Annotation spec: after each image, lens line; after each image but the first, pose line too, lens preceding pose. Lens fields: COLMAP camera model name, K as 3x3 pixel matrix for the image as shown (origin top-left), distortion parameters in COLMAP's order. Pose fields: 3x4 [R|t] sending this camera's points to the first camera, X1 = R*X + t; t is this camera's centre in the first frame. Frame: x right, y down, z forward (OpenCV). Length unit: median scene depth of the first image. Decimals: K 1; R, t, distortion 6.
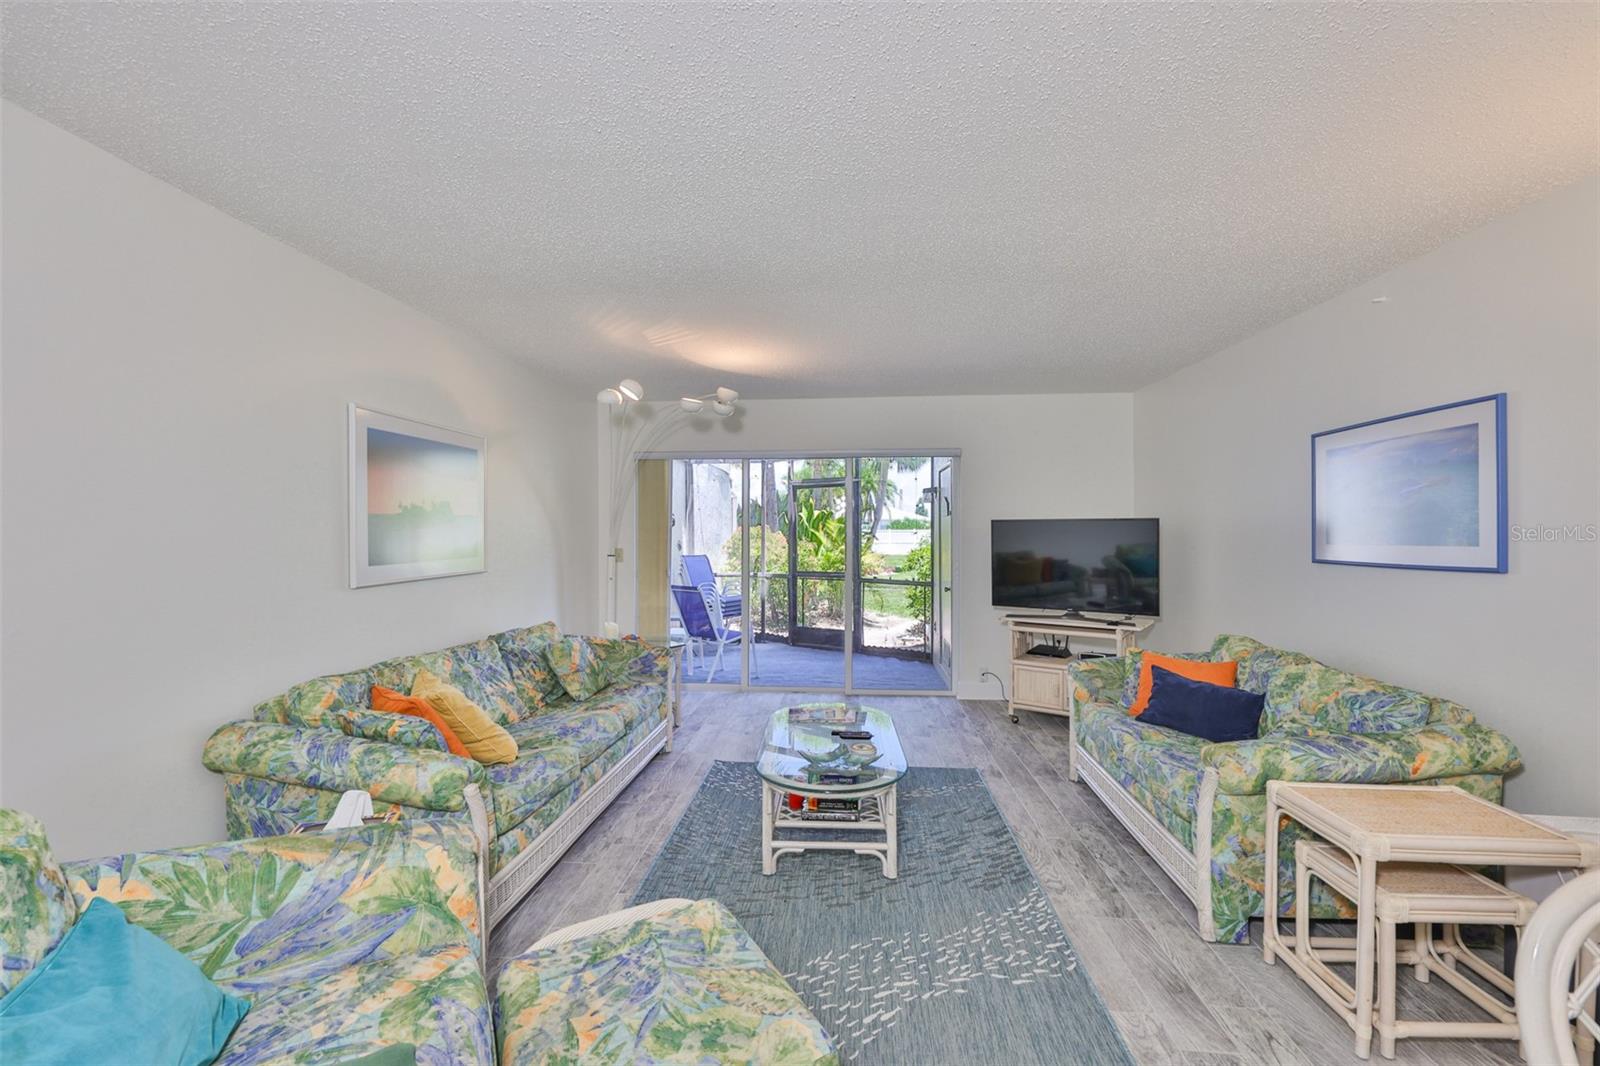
lens RADIAL K [[686.6, 0, 796.5], [0, 686.6, 529.7], [0, 0, 1]] dist [-0.002874, 0.005249]
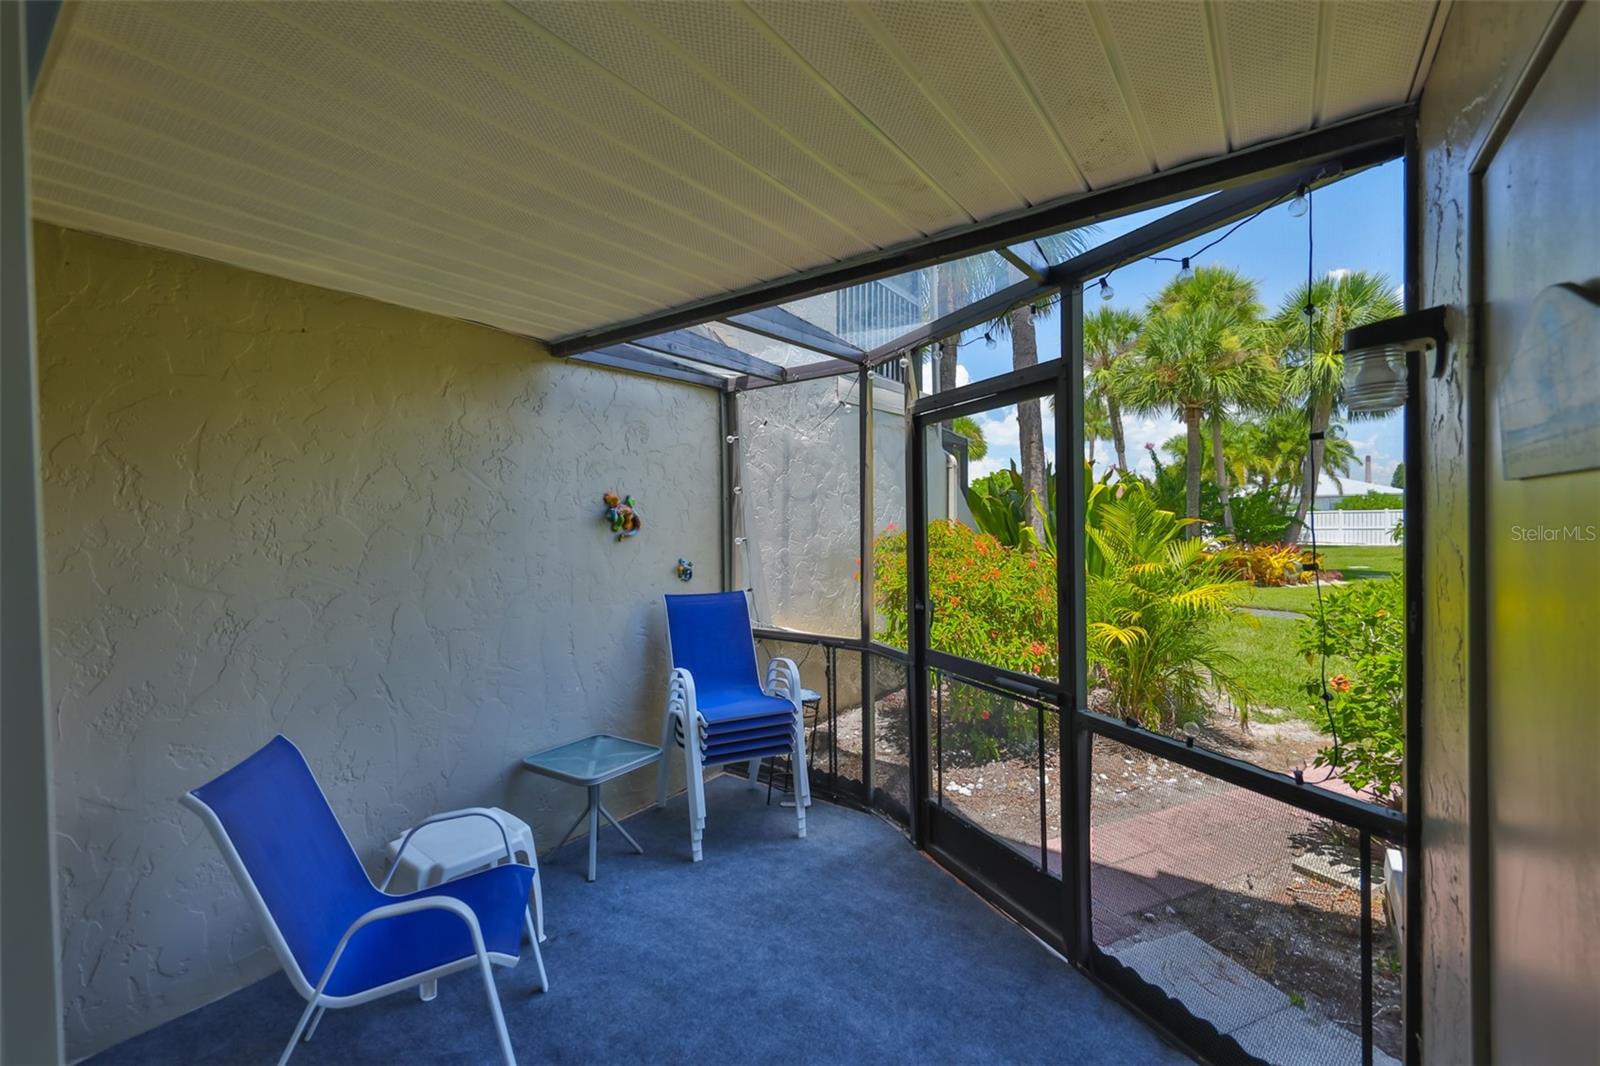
lens RADIAL K [[686.6, 0, 796.5], [0, 686.6, 529.7], [0, 0, 1]] dist [-0.002874, 0.005249]
pose [[0.856273, -0.009602, -0.516435, 0.036087], [0.020430, 0.999674, 0.015287, -0.002624], [0.516120, -0.023641, 0.856190, 0.181605]]
